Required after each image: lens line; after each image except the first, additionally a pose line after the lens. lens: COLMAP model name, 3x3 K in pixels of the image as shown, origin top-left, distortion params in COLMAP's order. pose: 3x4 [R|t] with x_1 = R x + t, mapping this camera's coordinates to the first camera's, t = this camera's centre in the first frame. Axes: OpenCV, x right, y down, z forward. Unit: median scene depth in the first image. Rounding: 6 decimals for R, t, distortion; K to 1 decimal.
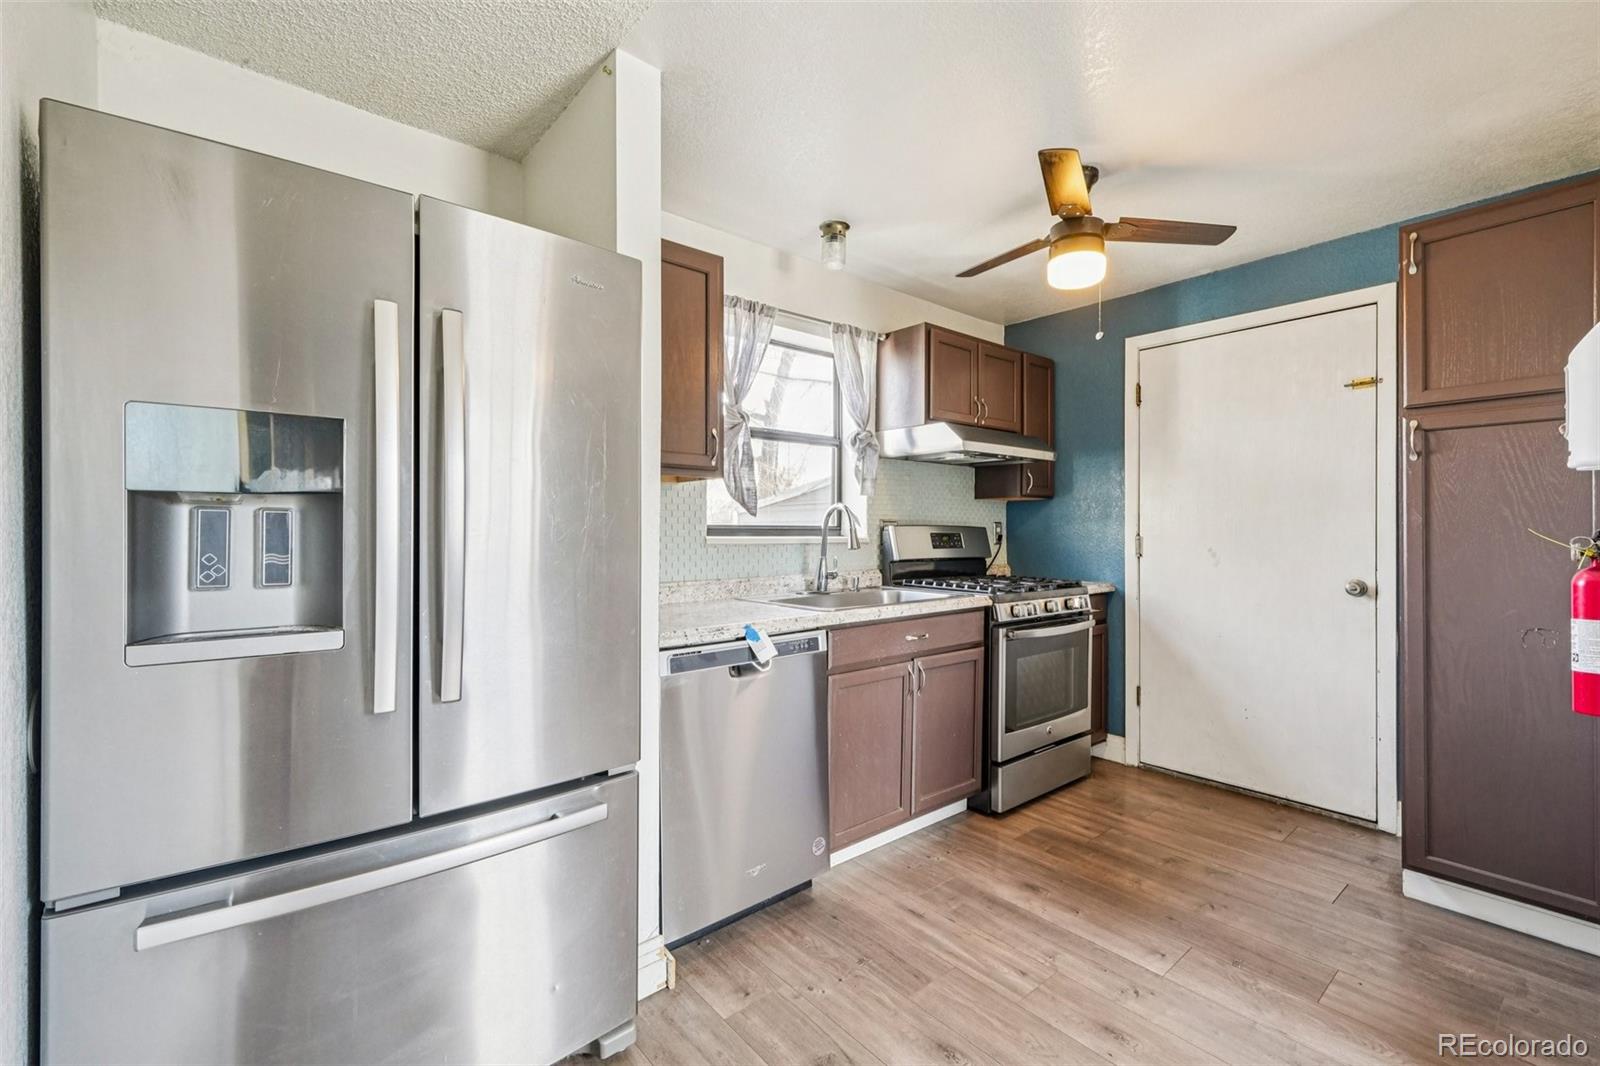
lens RADIAL K [[681.2, 0, 800.0], [0, 681.2, 533.0], [0, 0, 1]] dist [0.000268, 0.003389]
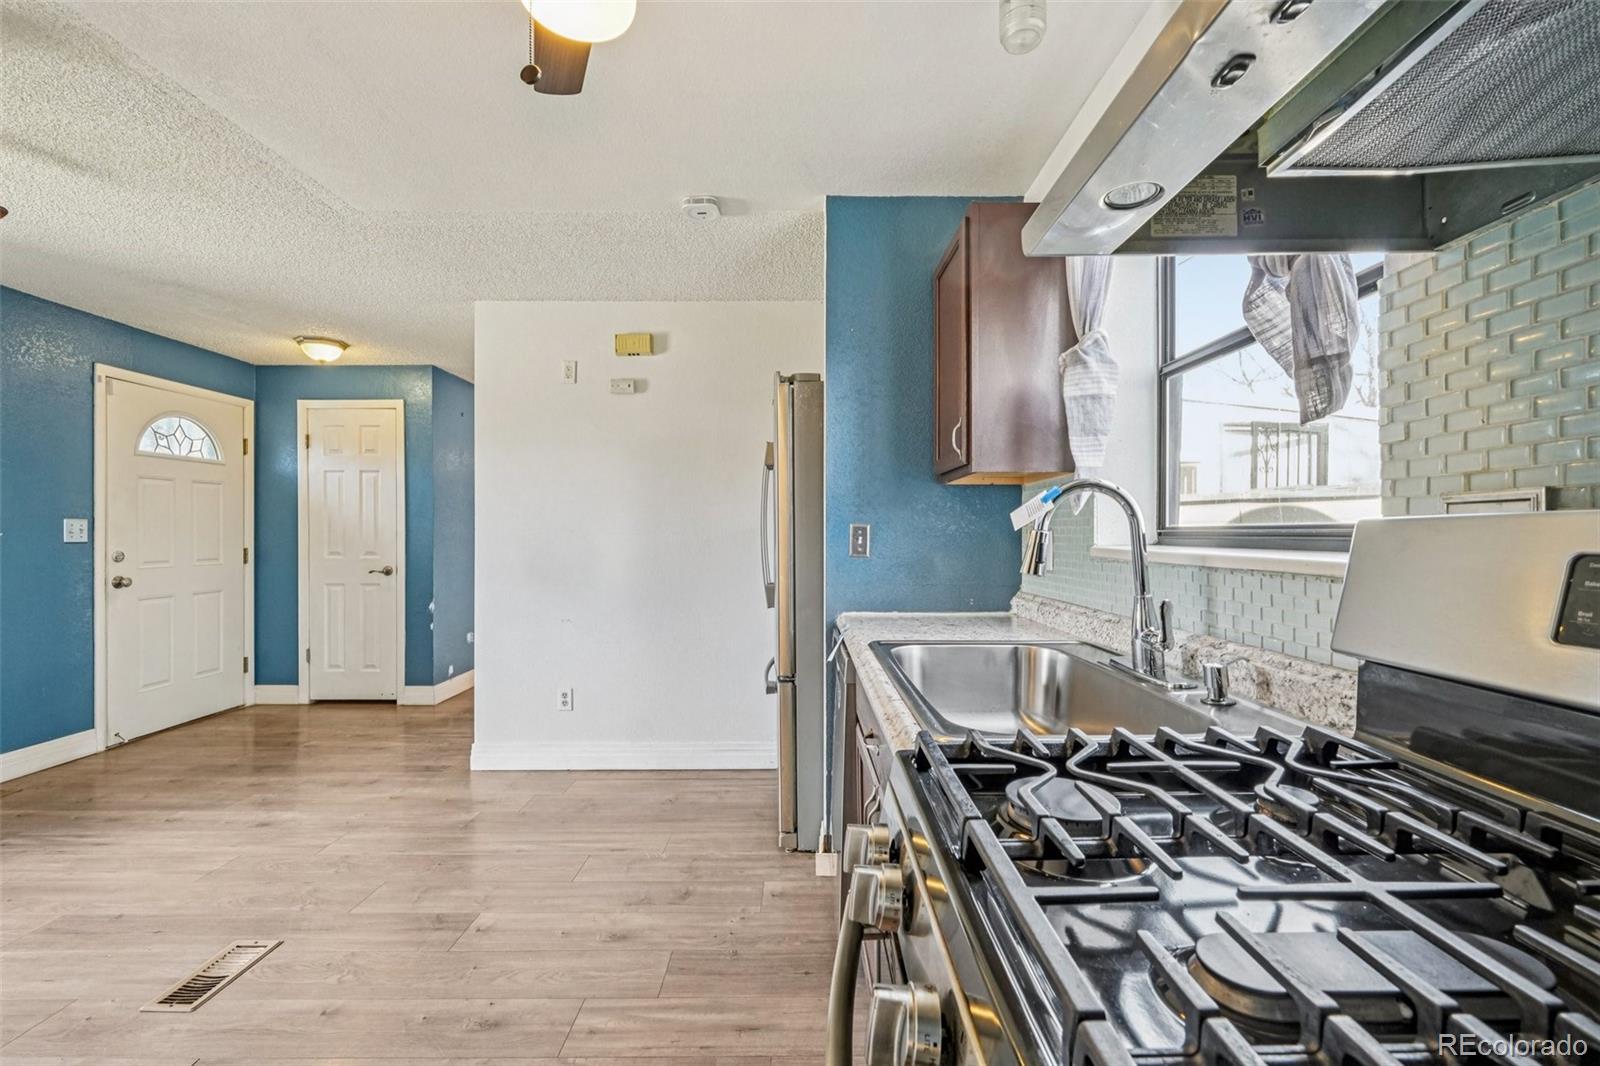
lens RADIAL K [[681.2, 0, 800.0], [0, 681.2, 533.0], [0, 0, 1]] dist [0.000268, 0.003389]
pose [[-0.644428, -0.002191, -0.764662, 0.552947], [-0.004978, 0.999987, 0.001330, -0.007281], [0.764649, 0.004663, -0.644430, 1.176937]]
